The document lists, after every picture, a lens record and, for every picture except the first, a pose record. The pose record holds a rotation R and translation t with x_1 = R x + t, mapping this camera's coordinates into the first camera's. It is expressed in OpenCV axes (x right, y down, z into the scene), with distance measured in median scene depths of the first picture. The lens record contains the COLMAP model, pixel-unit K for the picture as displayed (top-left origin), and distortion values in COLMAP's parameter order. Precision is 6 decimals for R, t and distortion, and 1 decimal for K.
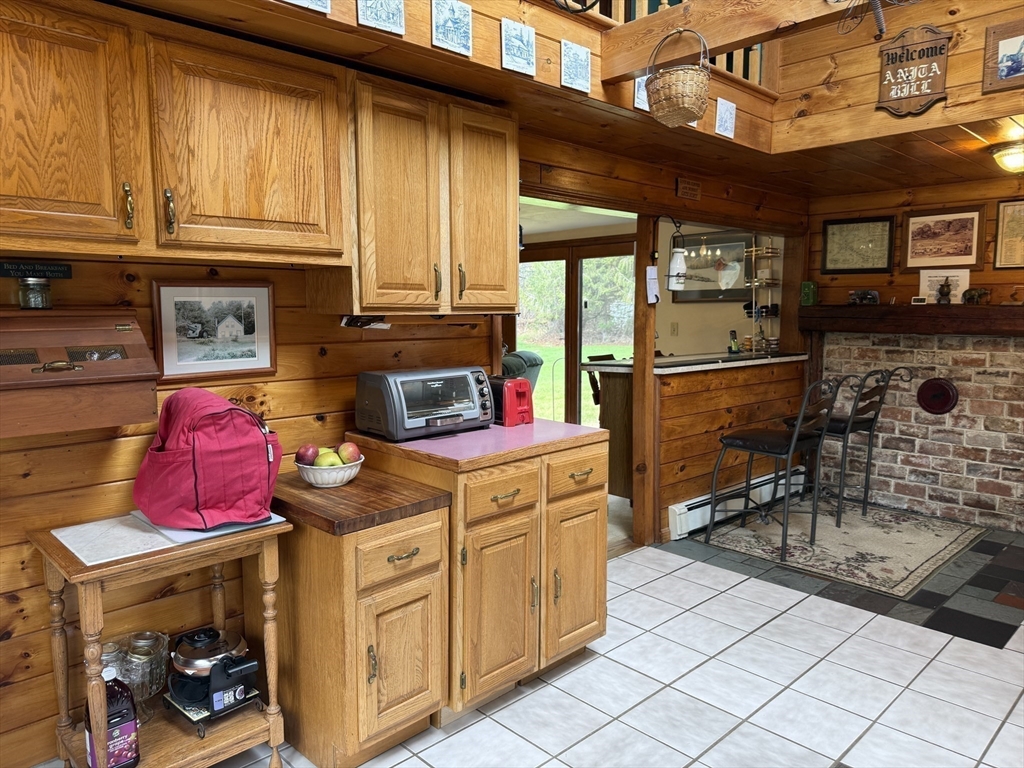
lens RADIAL K [[721.0, 0, 514.1], [0, 721.0, 387.0], [0, 0, 1]] dist [0.049466, -0.062071]
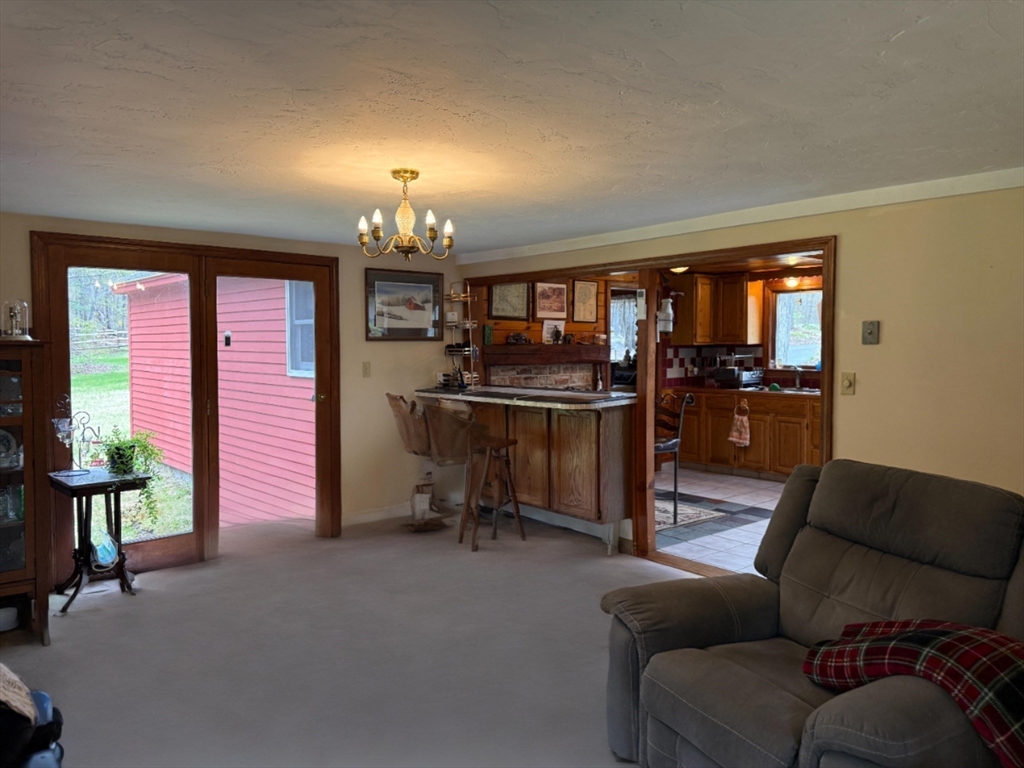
lens RADIAL K [[721.0, 0, 490.8], [0, 721.0, 372.5], [0, 0, 1]] dist [0.049466, -0.062071]
pose [[0.081636, -0.041153, 0.995812, -0.872215], [0.111145, 0.993291, 0.031937, -0.115684], [-0.990445, 0.108072, 0.085663, 1.001242]]
